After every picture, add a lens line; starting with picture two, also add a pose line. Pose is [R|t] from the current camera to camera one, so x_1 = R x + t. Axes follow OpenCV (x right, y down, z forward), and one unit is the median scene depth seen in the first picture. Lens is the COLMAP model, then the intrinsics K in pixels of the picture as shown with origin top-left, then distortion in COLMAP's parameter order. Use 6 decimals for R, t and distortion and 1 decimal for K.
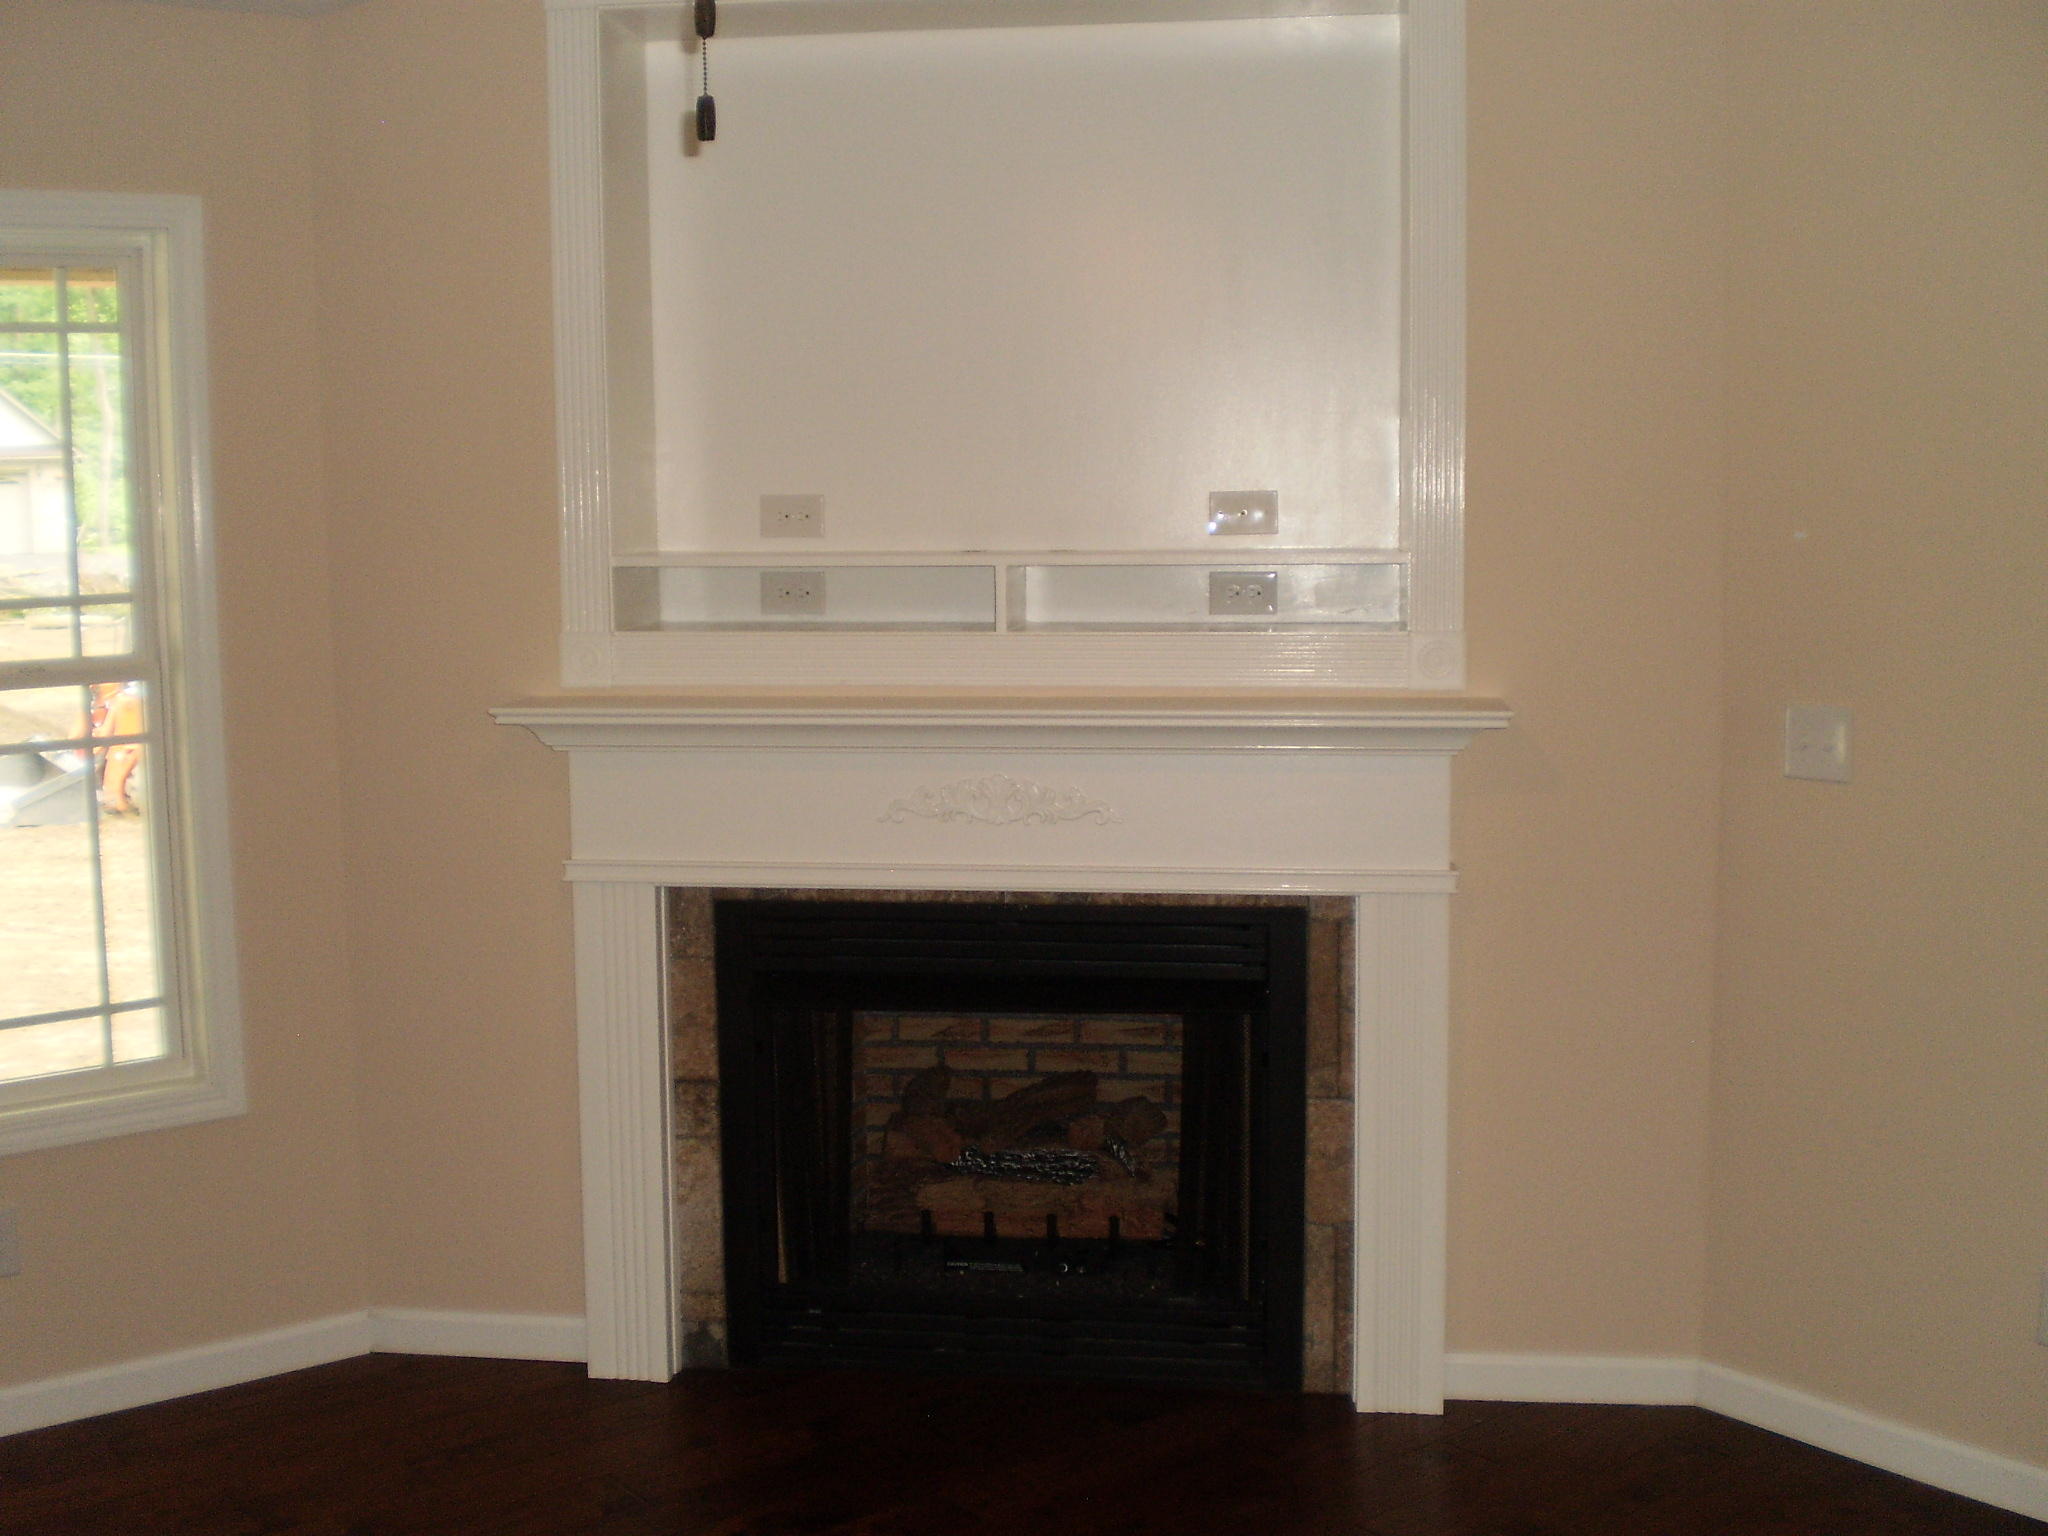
lens RADIAL K [[2225.6, 0, 1017.2], [0, 2225.6, 736.9], [0, 0, 1]] dist [-0.044585, -0.185816]
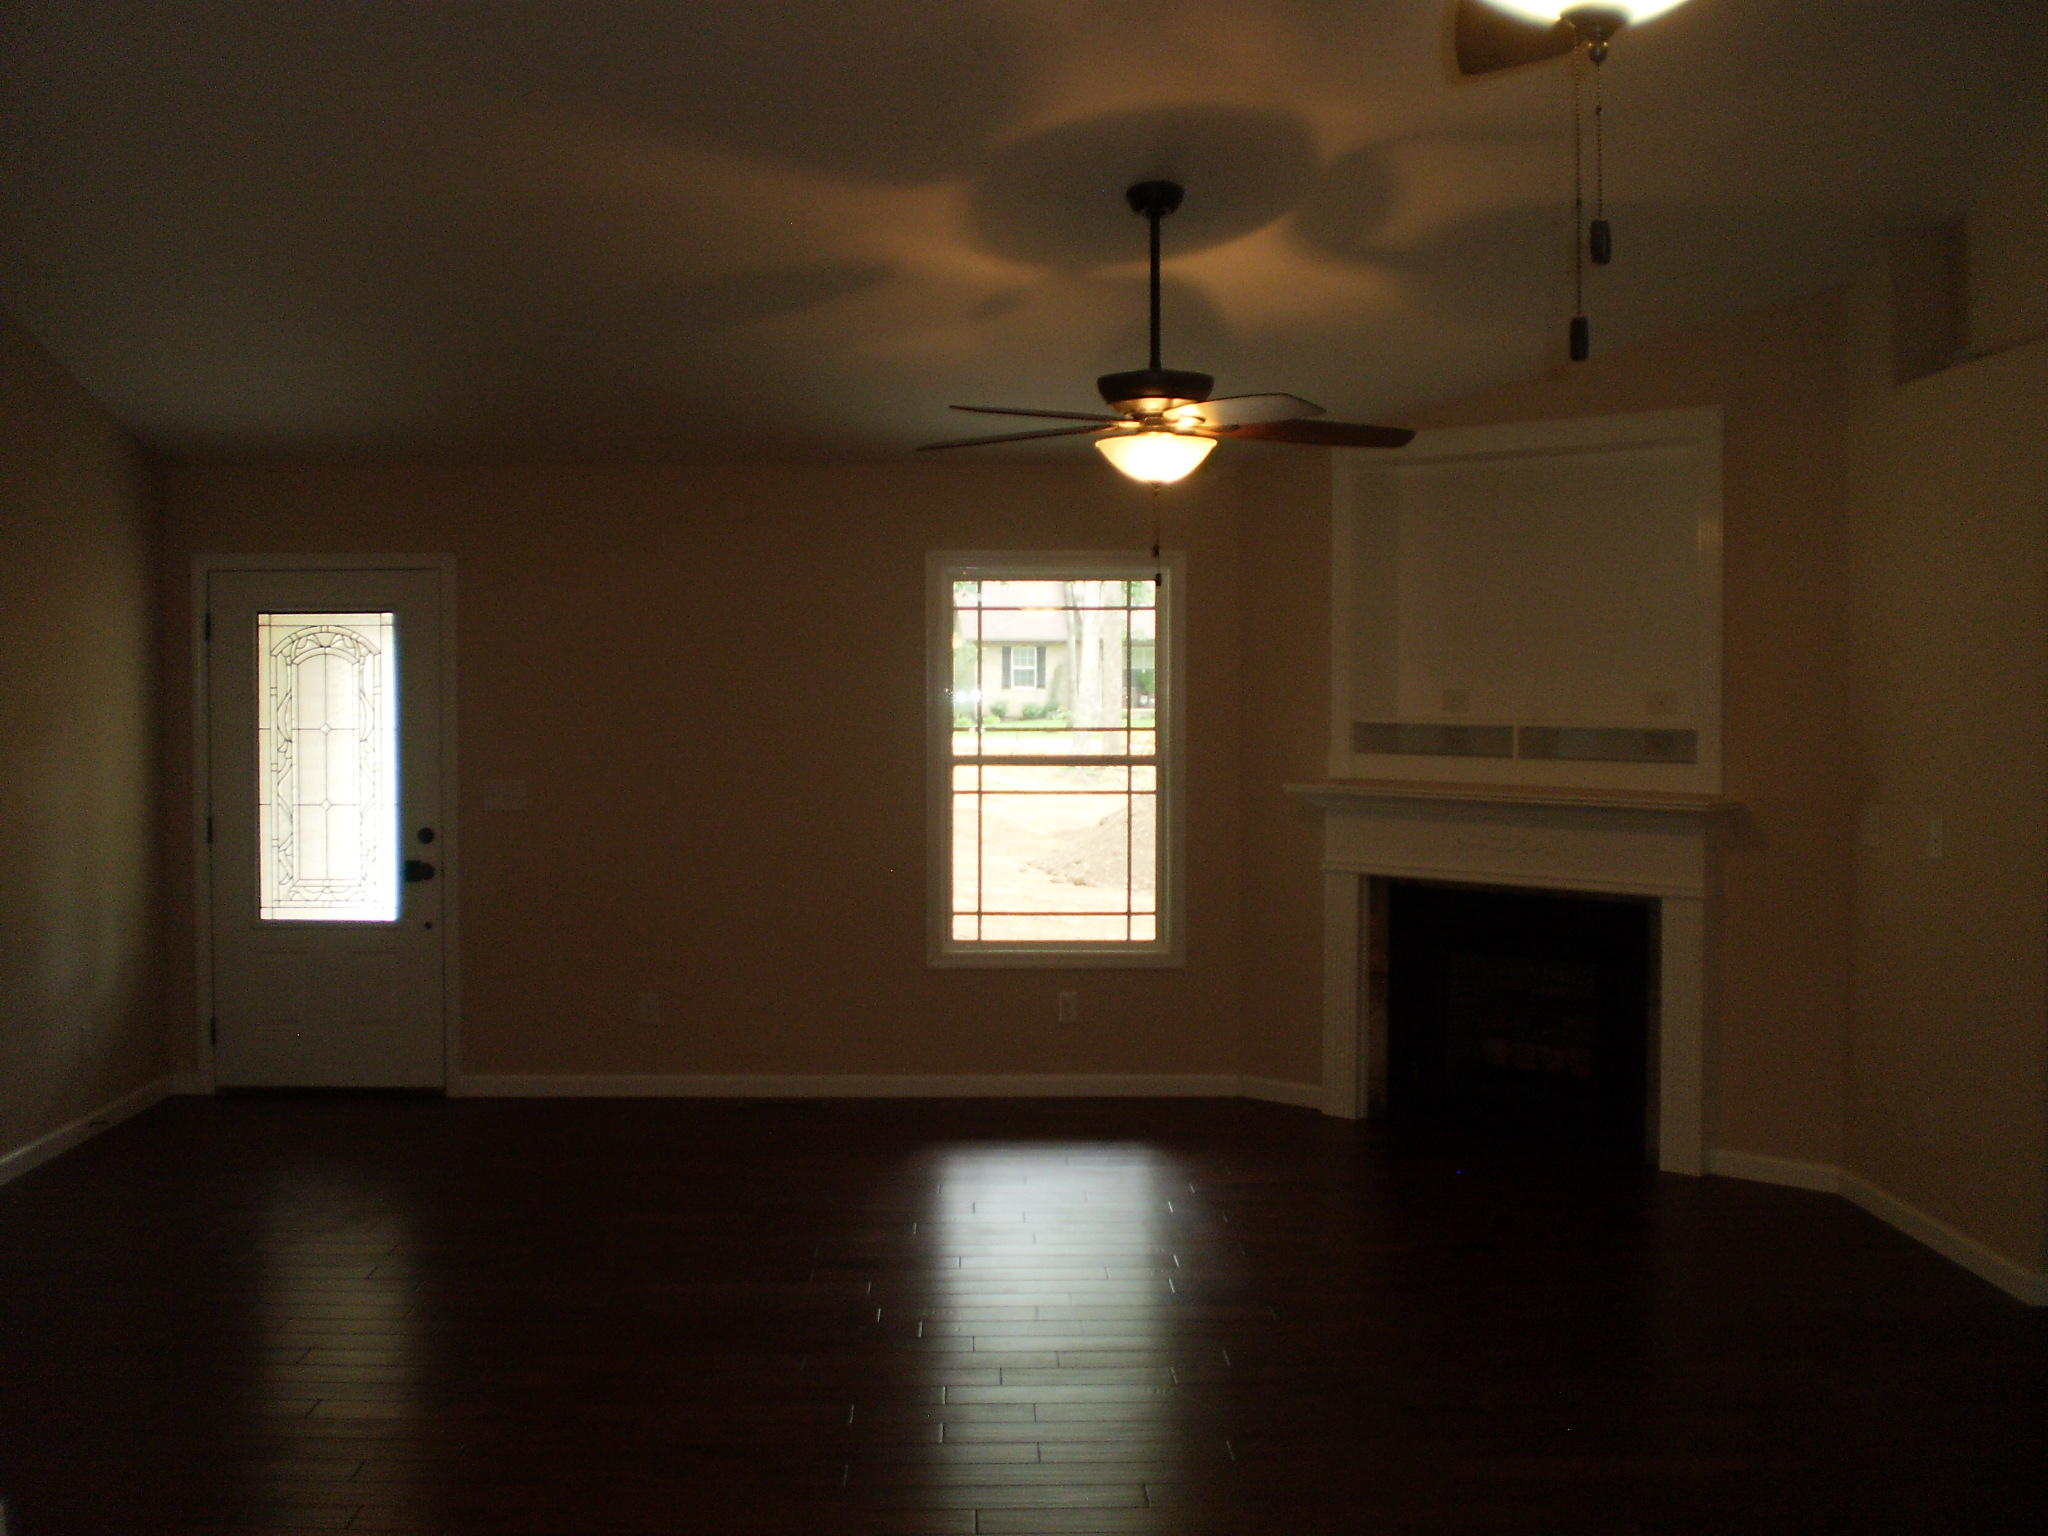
lens RADIAL K [[2225.6, 0, 1017.2], [0, 2225.6, 736.9], [0, 0, 1]] dist [-0.044585, -0.185816]
pose [[0.809005, 0.032499, -0.586903, 0.803083], [-0.074869, 0.996035, -0.048047, 0.062584], [0.583015, 0.082811, 0.808230, -0.893949]]
